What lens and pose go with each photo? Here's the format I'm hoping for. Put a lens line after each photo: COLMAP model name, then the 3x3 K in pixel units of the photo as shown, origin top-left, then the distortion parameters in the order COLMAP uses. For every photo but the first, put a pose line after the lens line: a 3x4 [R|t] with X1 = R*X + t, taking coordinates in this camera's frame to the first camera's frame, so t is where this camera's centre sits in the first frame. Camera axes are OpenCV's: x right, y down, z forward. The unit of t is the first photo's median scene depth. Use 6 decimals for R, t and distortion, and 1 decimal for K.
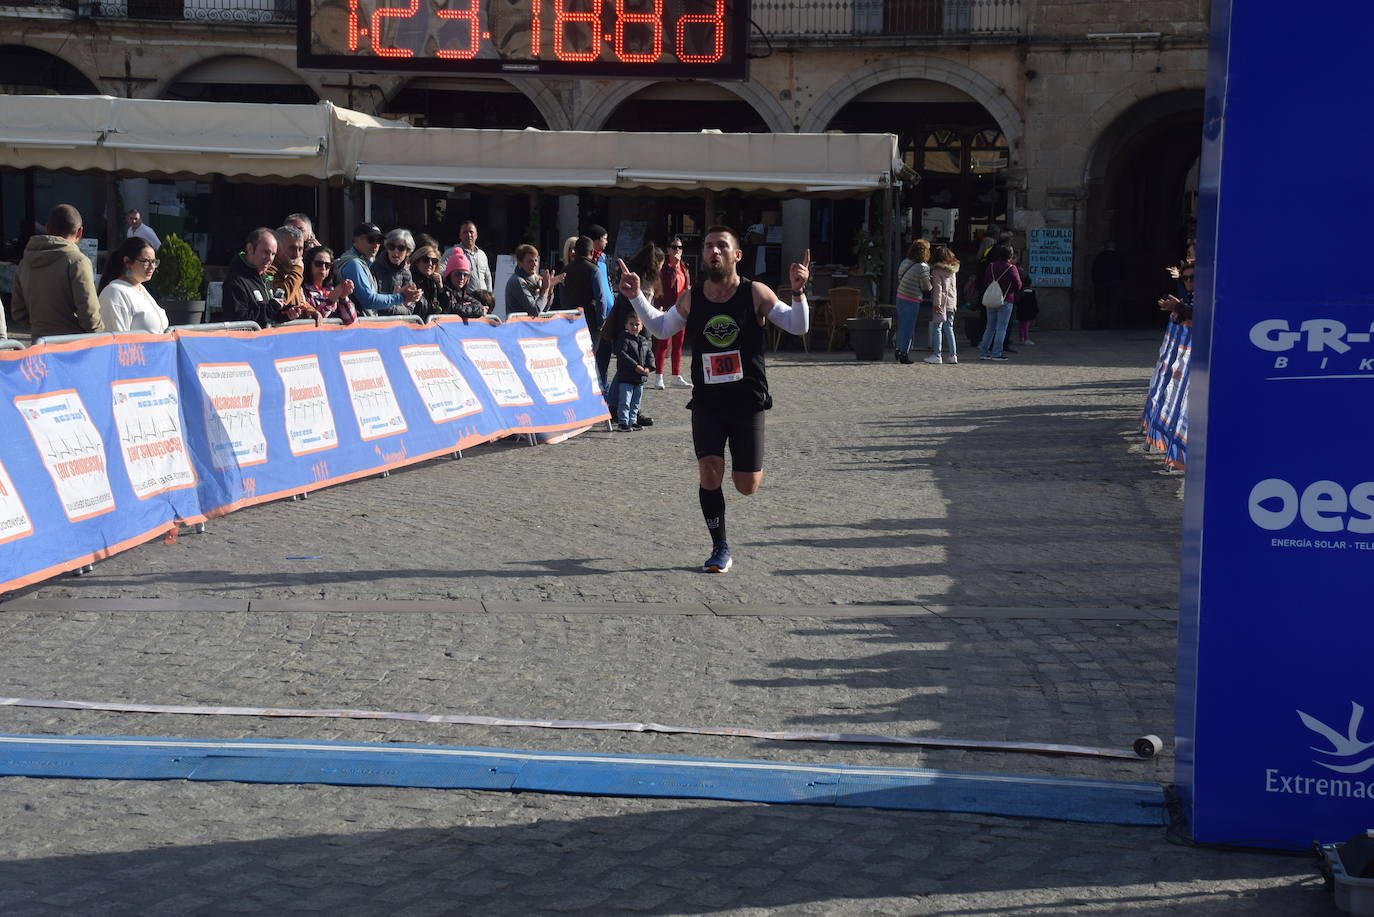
lens RADIAL K [[4544.9, 0, 699.4], [0, 4544.9, 457.7], [0, 0, 1]] dist [1.529956, 4.792205]
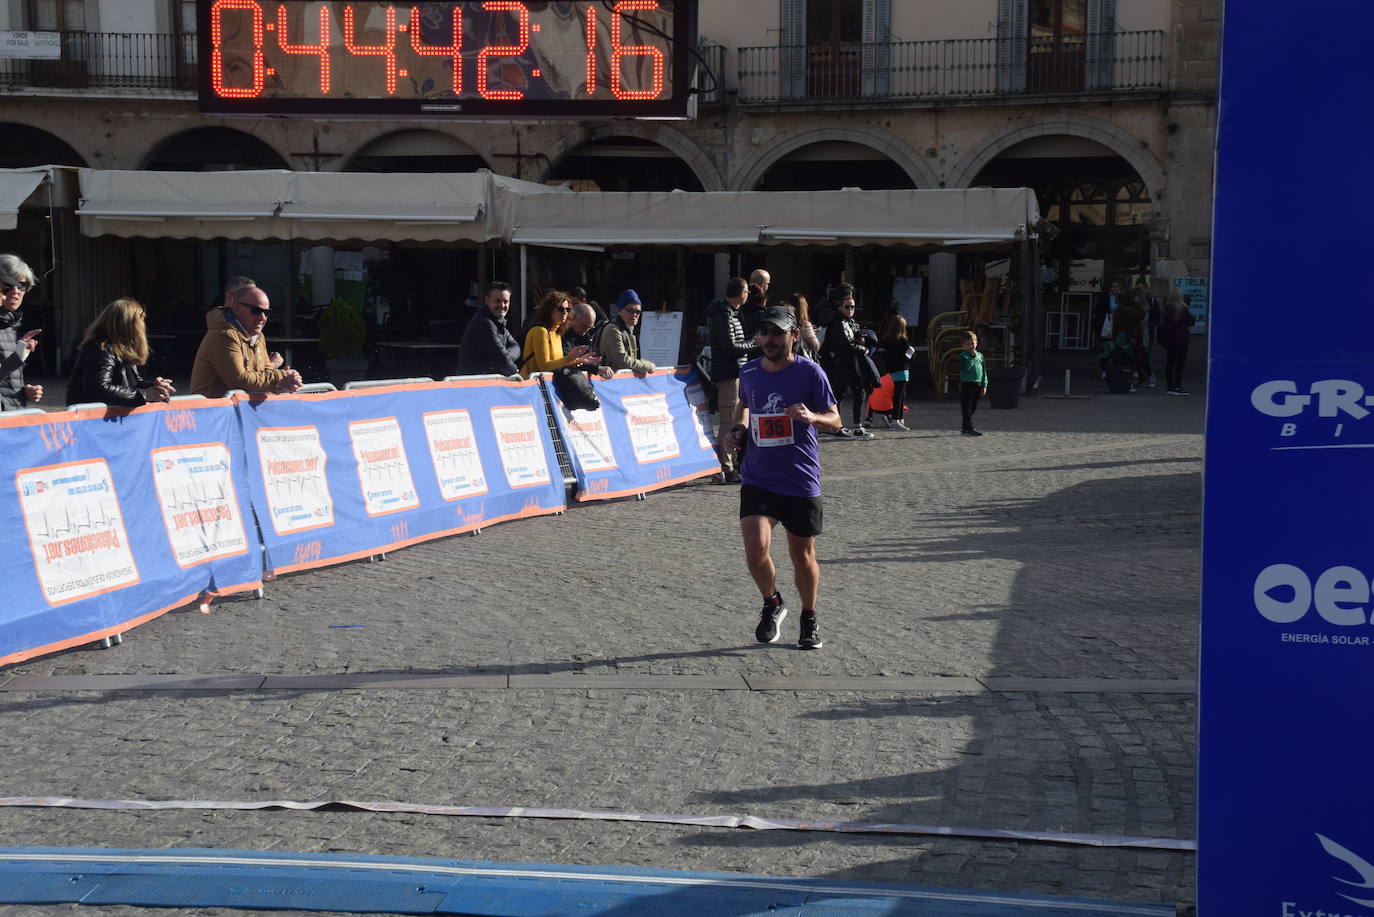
lens RADIAL K [[3617.8, 0, 673.6], [0, 3617.8, 449.5], [0, 0, 1]] dist [0.915523, 2.642128]
pose [[0.994358, -0.008948, -0.105698, 0.062469], [0.008381, 0.999948, -0.005806, -0.010160], [0.105745, 0.004887, 0.994381, 0.225843]]
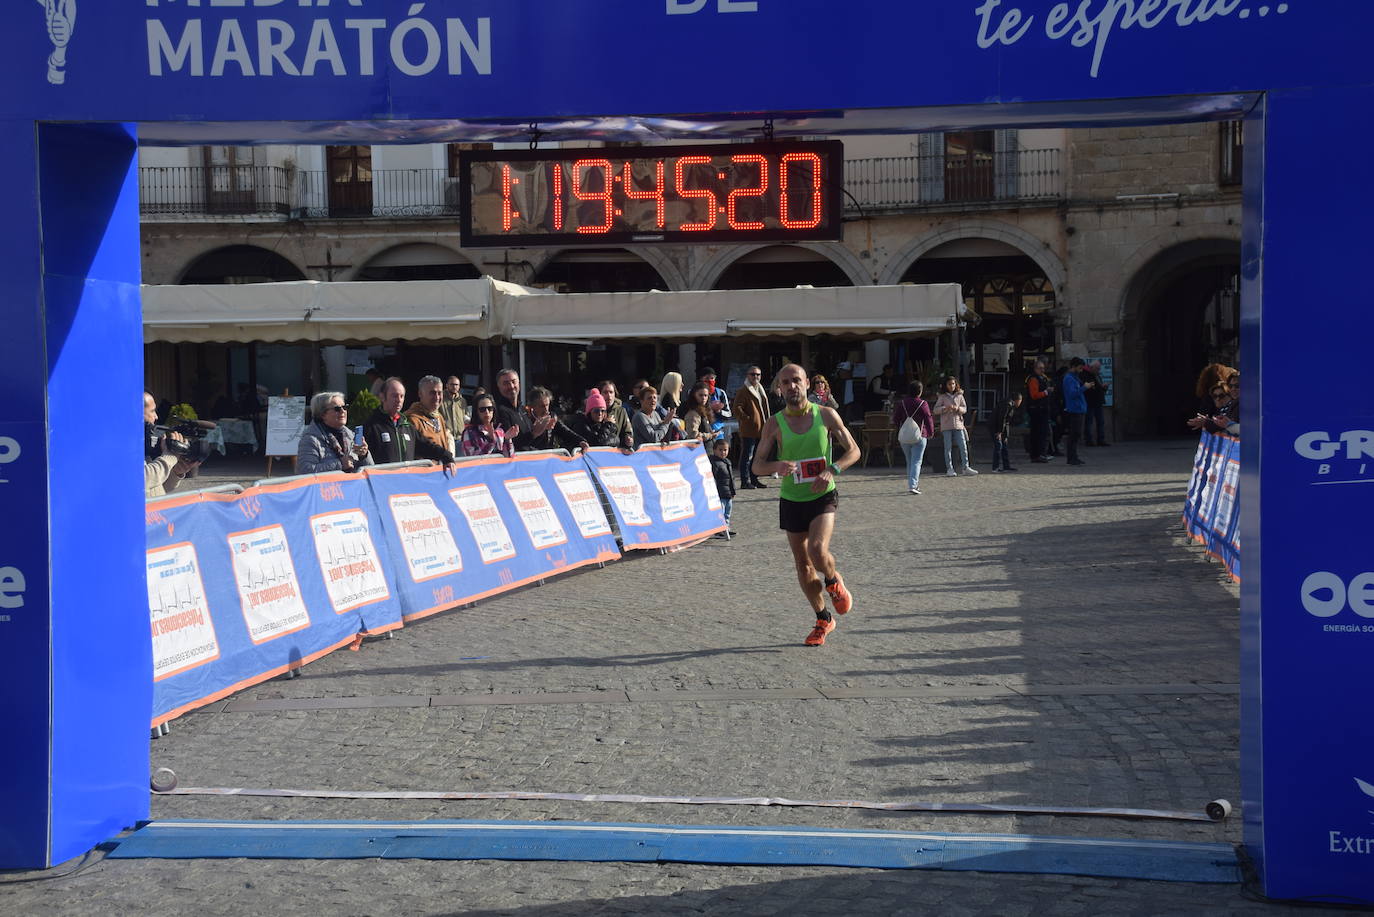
lens RADIAL K [[3617.8, 0, 673.6], [0, 3617.8, 449.5], [0, 0, 1]] dist [0.915523, 2.642128]
pose [[0.998937, -0.033040, -0.032130, -0.003172], [0.032120, 0.999071, -0.028724, -0.003093], [0.033049, 0.027662, 0.999071, 0.064594]]
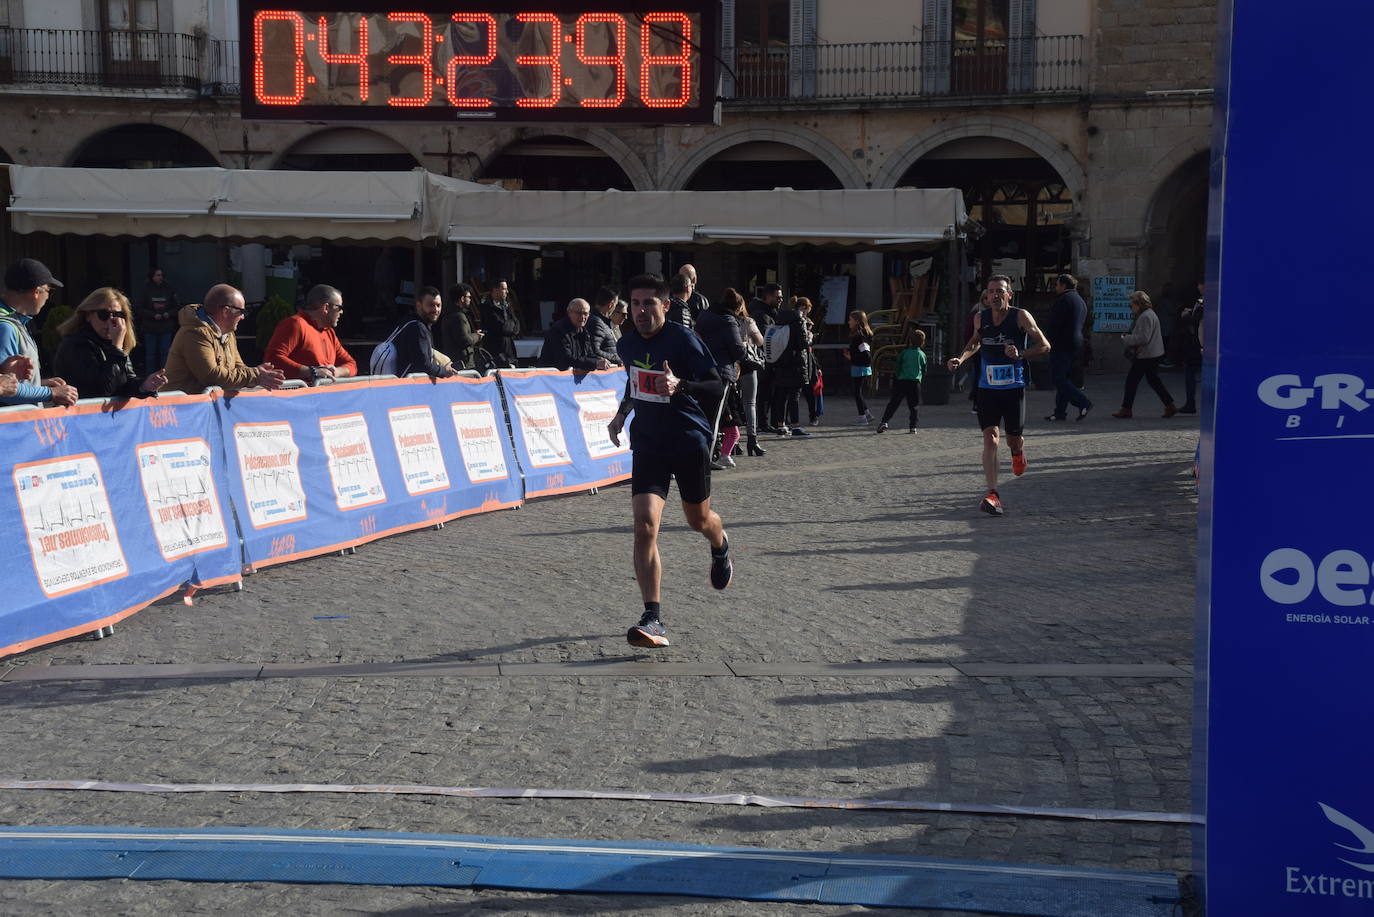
lens RADIAL K [[3703.1, 0, 692.0], [0, 3703.1, 460.4], [0, 0, 1]] dist [0.971340, 1.257855]
pose [[0.998428, -0.010822, -0.054996, 0.035497], [0.010699, 0.999940, -0.002516, -0.008951], [0.055020, 0.001924, 0.998483, 0.185375]]
